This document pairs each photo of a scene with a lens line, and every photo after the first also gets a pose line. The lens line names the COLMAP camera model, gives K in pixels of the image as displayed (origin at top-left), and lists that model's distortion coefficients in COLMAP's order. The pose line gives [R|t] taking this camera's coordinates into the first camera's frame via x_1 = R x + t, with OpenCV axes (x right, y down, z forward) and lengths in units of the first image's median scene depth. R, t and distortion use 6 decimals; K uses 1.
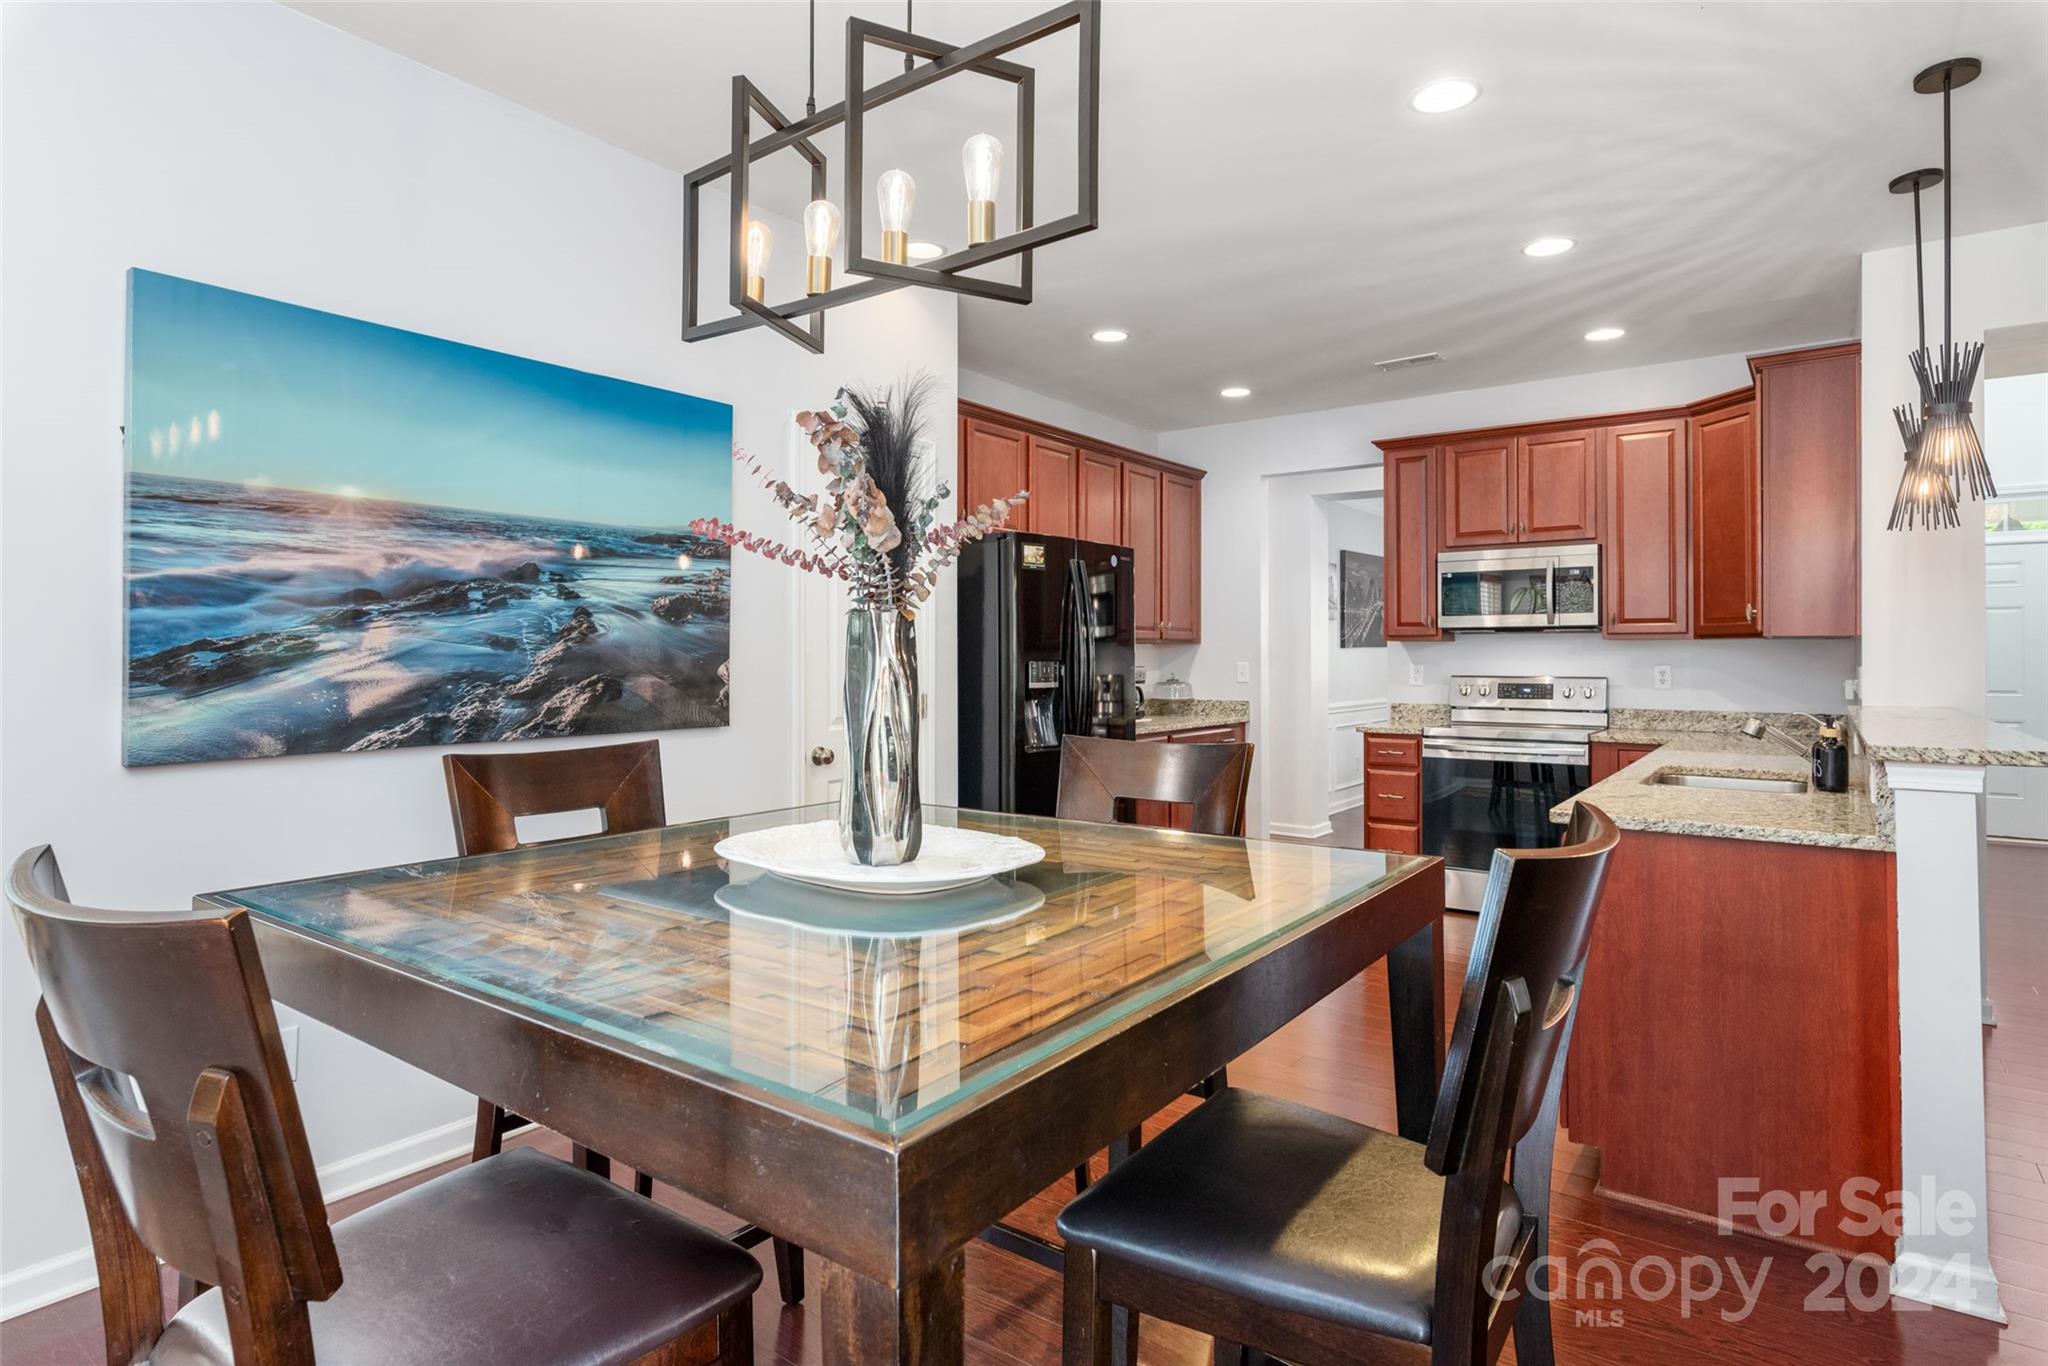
lens RADIAL K [[1074.2, 0, 1027.7], [0, 1074.2, 671.6], [0, 0, 1]] dist [0.002352, -0.000535]
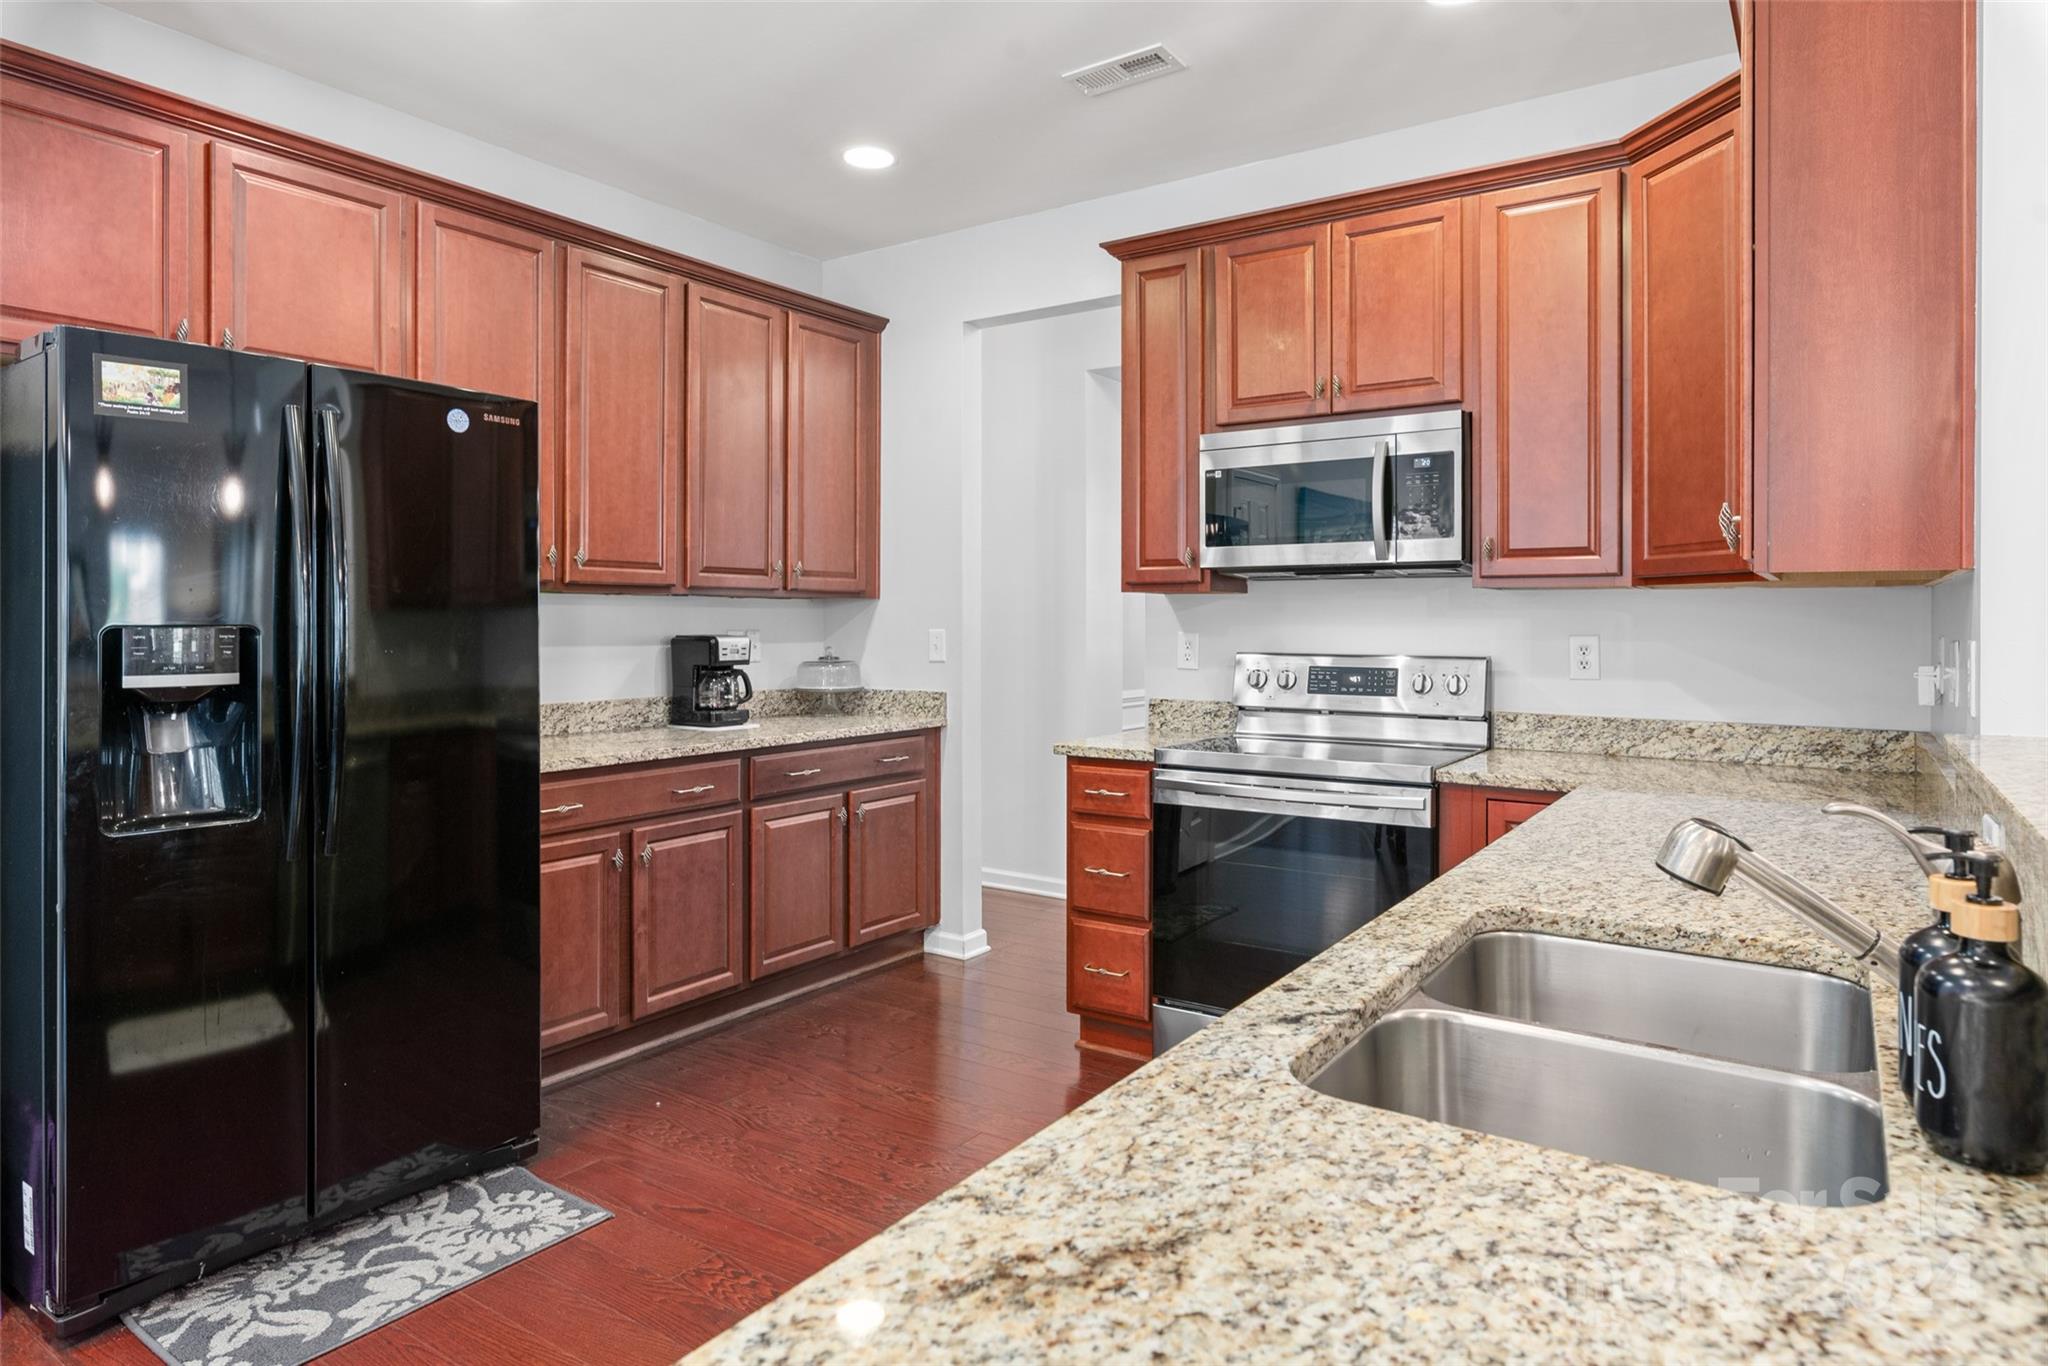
lens RADIAL K [[1200.1, 0, 1026.7], [0, 1200.1, 647.8], [0, 0, 1]] dist [0.001225, 0.001665]
pose [[0.999110, 0.000387, 0.042186, 0.277603], [-0.000717, 0.999969, 0.007811, -0.004141], [-0.042182, -0.007834, 0.999079, 0.394817]]
